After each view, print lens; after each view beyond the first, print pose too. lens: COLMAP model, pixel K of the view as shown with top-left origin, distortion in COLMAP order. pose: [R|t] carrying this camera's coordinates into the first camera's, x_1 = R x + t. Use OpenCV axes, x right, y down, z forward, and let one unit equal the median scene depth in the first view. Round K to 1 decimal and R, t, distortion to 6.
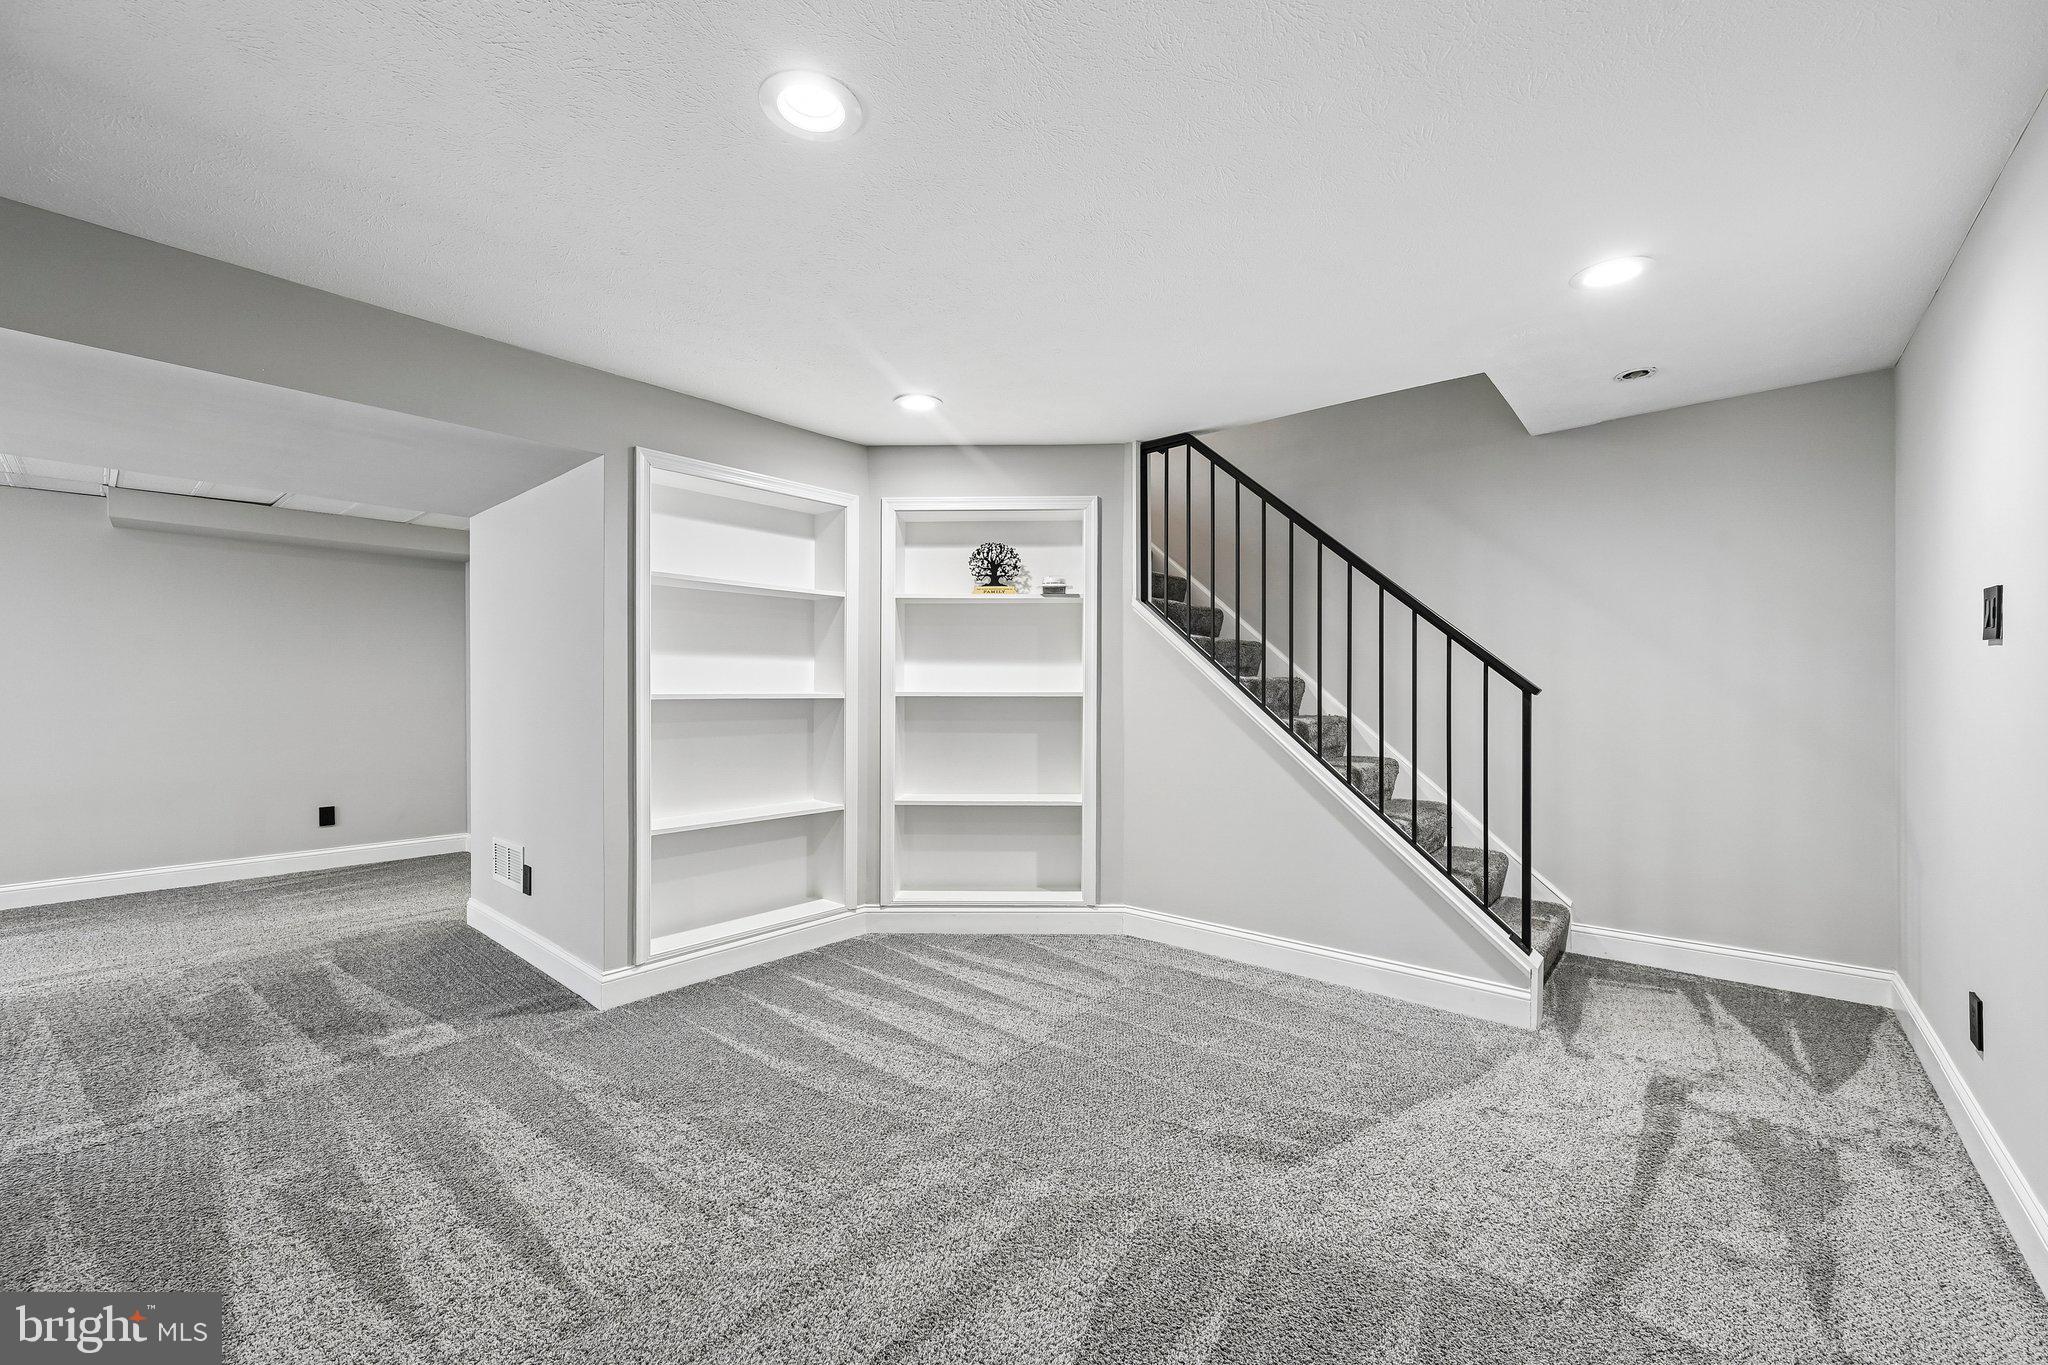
lens RADIAL K [[806.7, 0, 1040.5], [0, 806.7, 685.5], [0, 0, 1]] dist [0.000929, 0.000198]
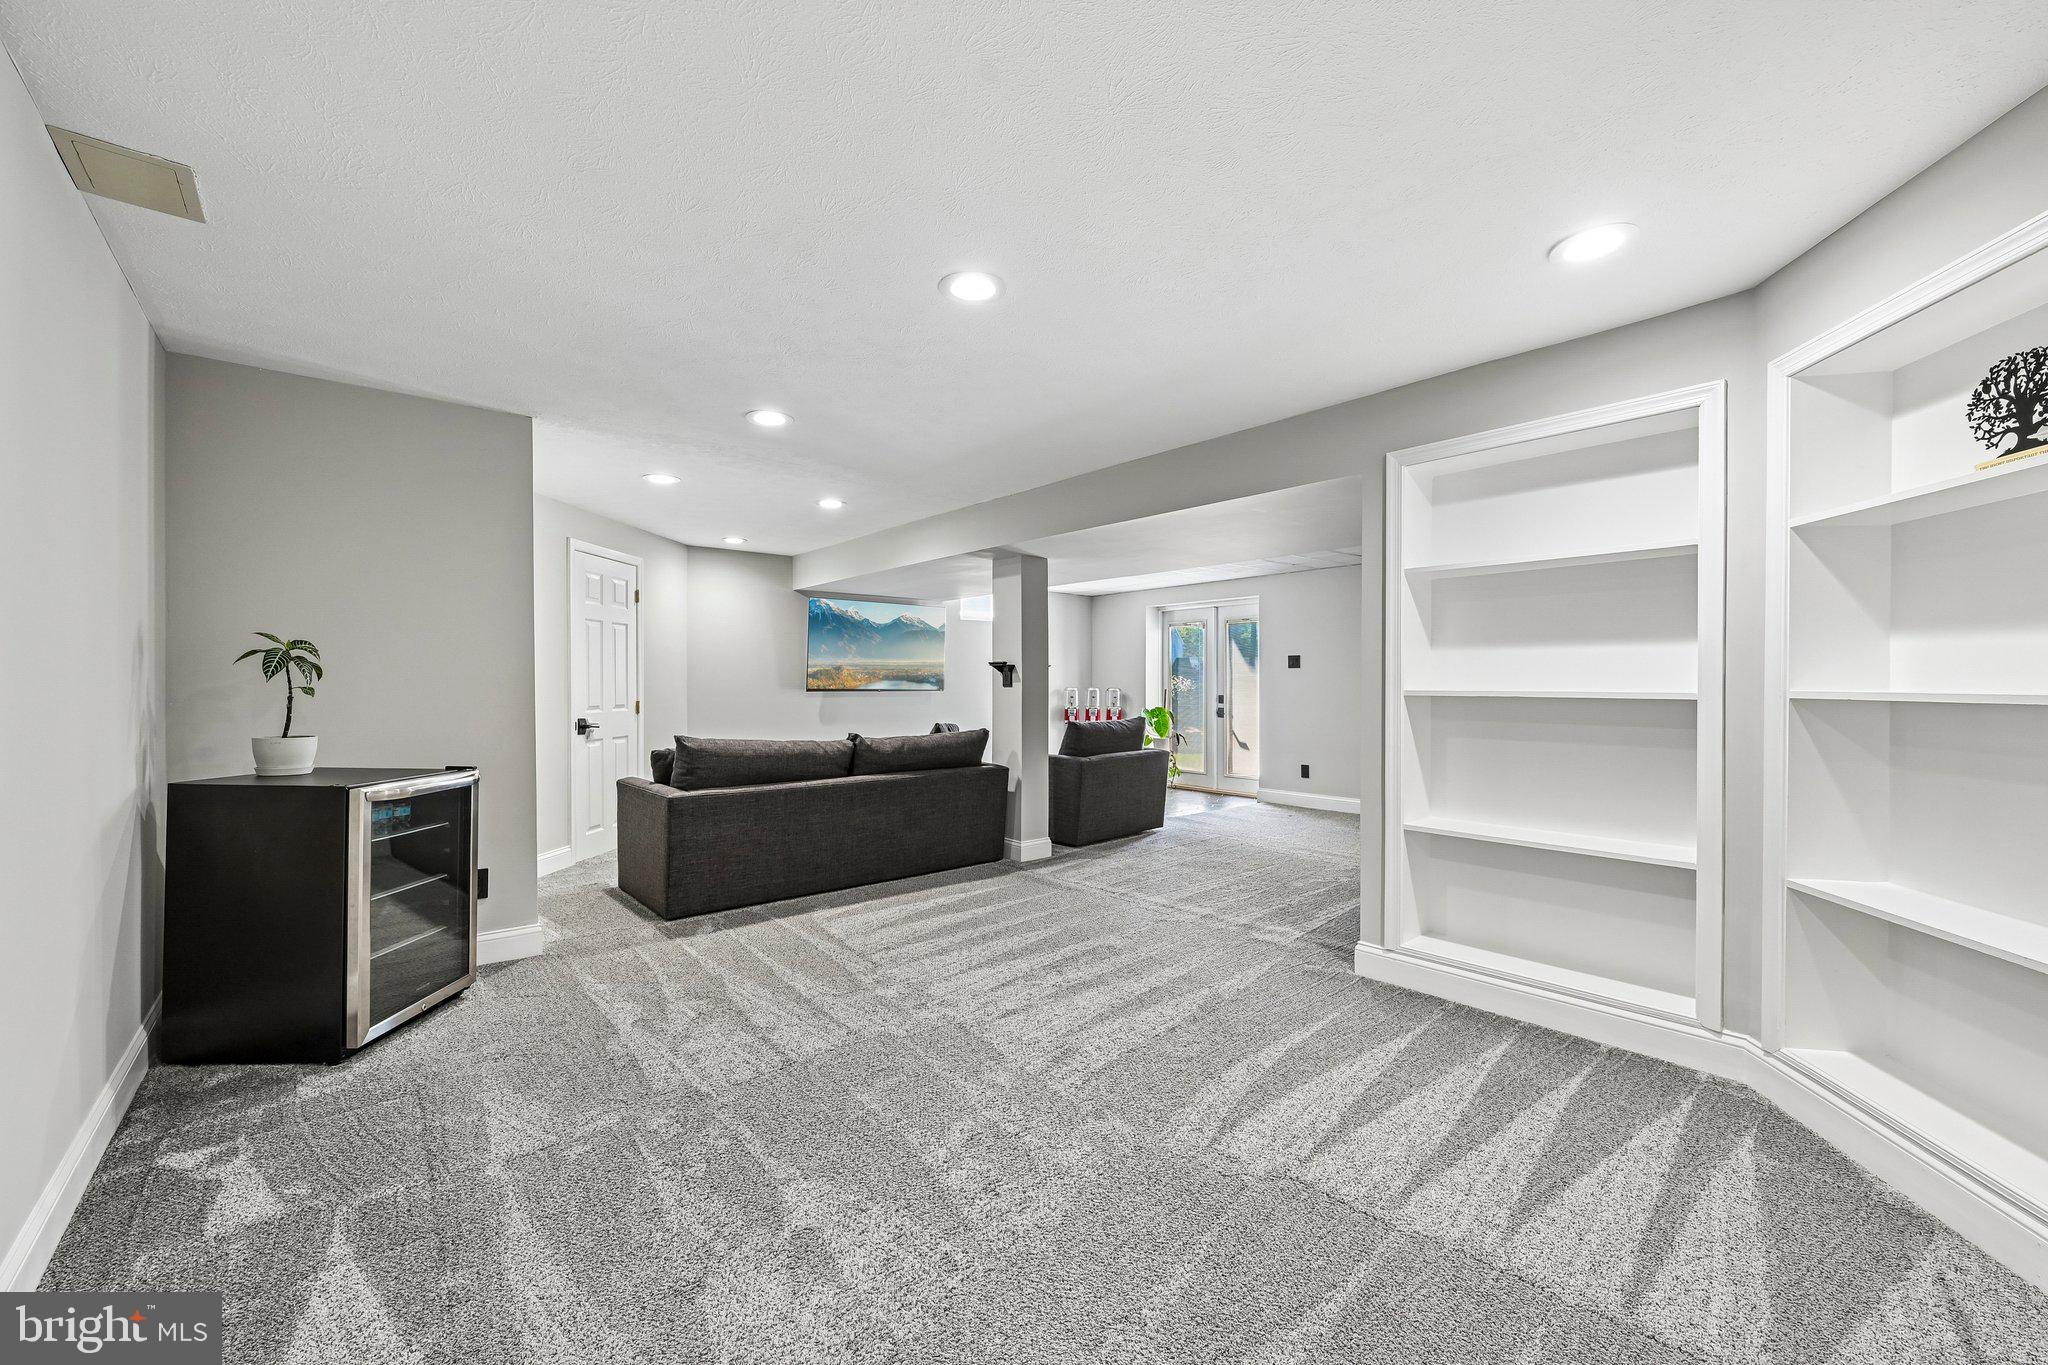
lens RADIAL K [[806.7, 0, 1040.5], [0, 806.7, 685.5], [0, 0, 1]] dist [0.000929, 0.000198]
pose [[-0.146415, 0.000333, -0.989223, 0.556725], [-0.002119, 0.999998, 0.000651, 0.005941], [0.989221, 0.002192, -0.146414, 0.659663]]
